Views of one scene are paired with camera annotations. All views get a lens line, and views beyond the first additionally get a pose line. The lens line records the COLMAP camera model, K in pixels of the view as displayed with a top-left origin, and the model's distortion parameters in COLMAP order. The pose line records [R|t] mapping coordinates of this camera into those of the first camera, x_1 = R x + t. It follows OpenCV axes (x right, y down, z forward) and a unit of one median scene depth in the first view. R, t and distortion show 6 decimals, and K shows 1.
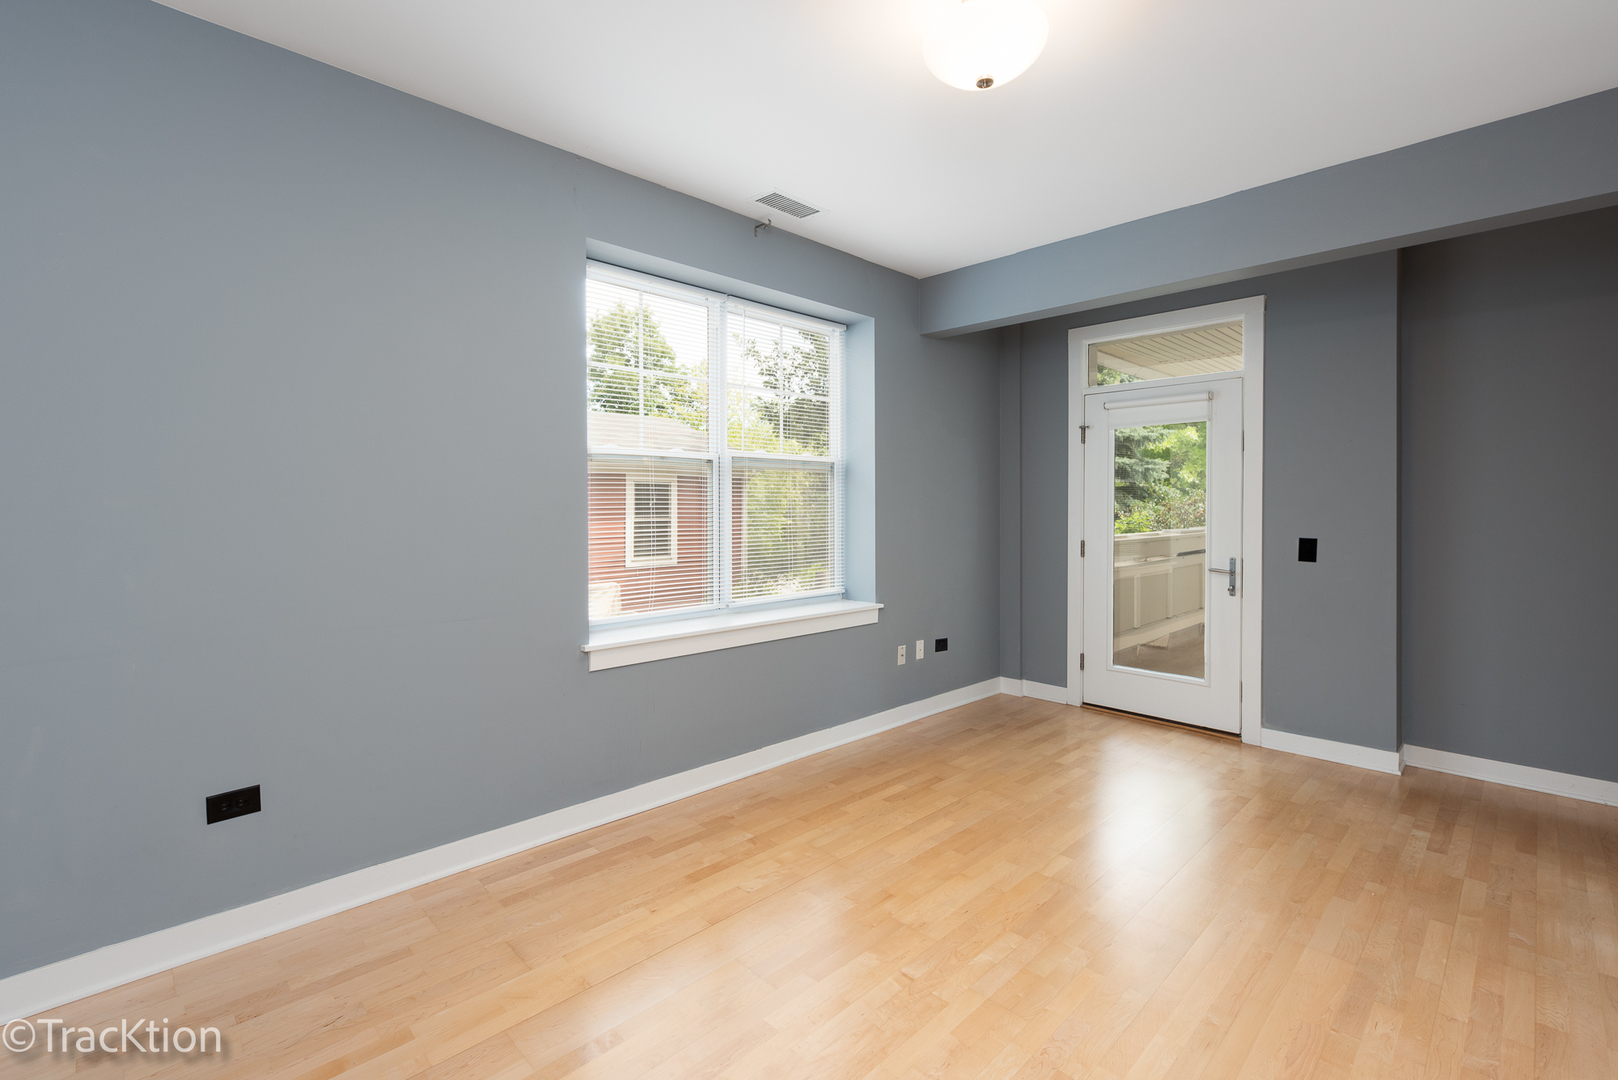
lens RADIAL K [[730.0, 0, 822.0], [0, 730.0, 516.7], [0, 0, 1]] dist [0.012554, -0.001993]
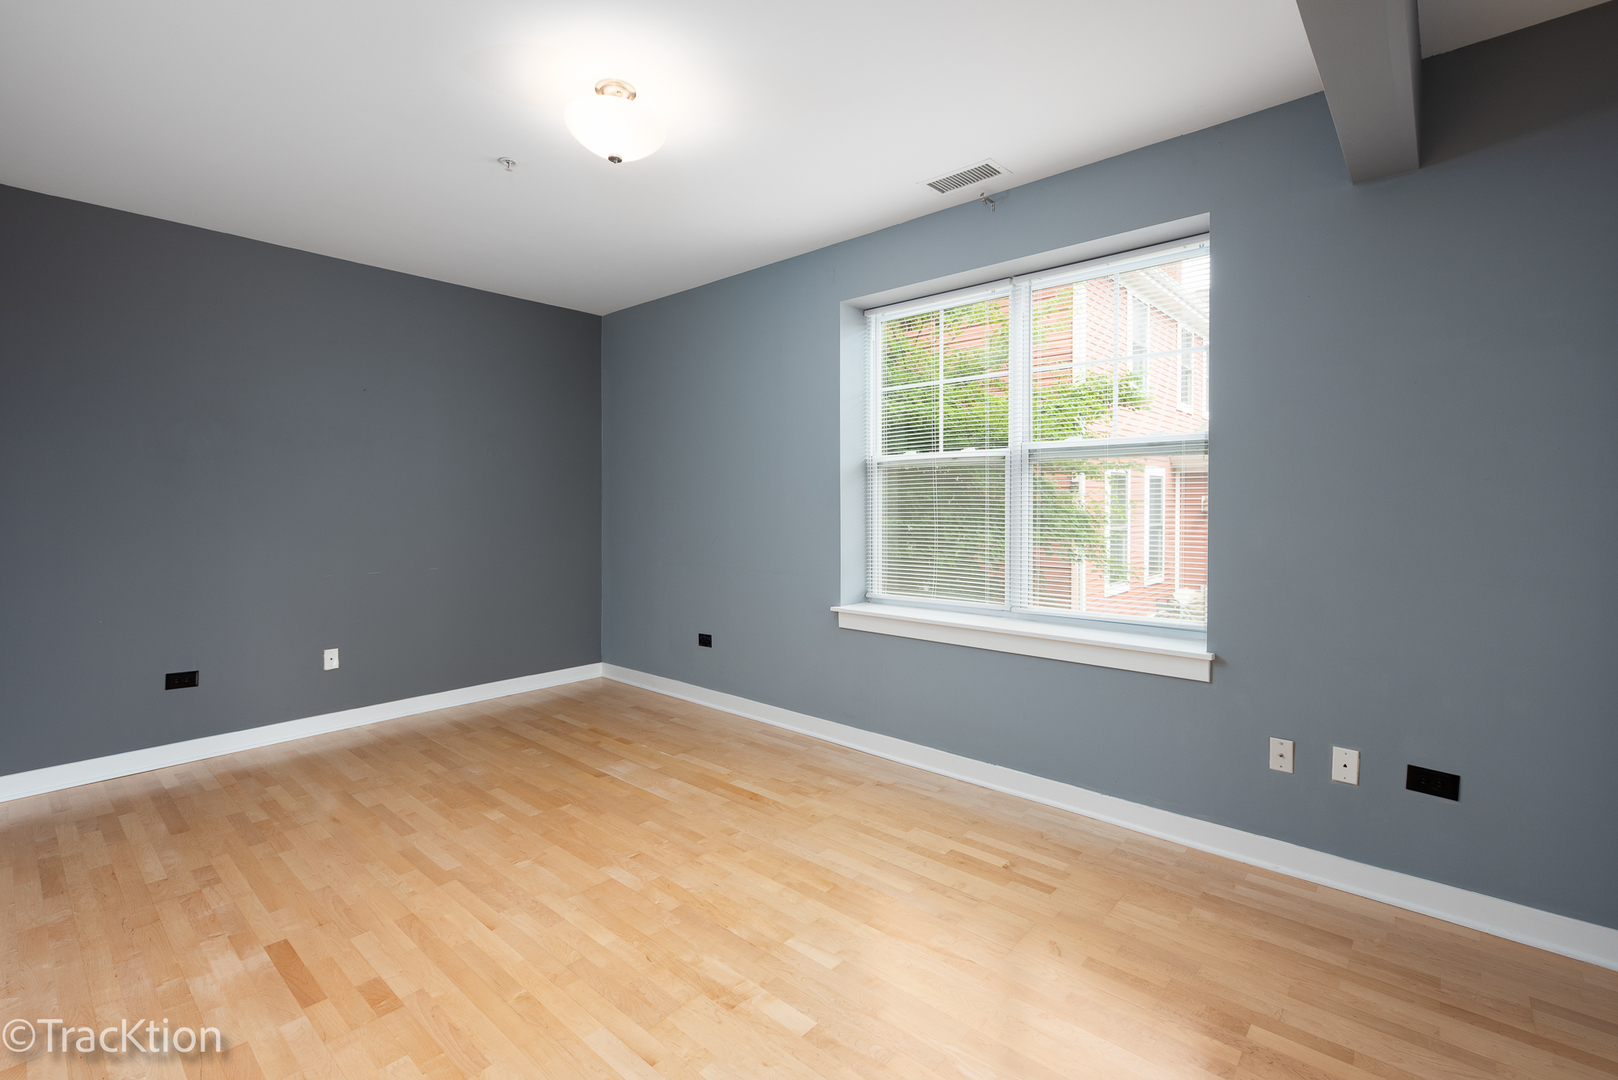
lens RADIAL K [[730.0, 0, 800.3], [0, 730.0, 527.5], [0, 0, 1]] dist [0.012554, -0.001993]
pose [[0.041035, 0.031749, -0.998653, 0.776969], [-0.009540, 0.999462, 0.031383, -0.010390], [0.999112, 0.008239, 0.041316, 0.669018]]
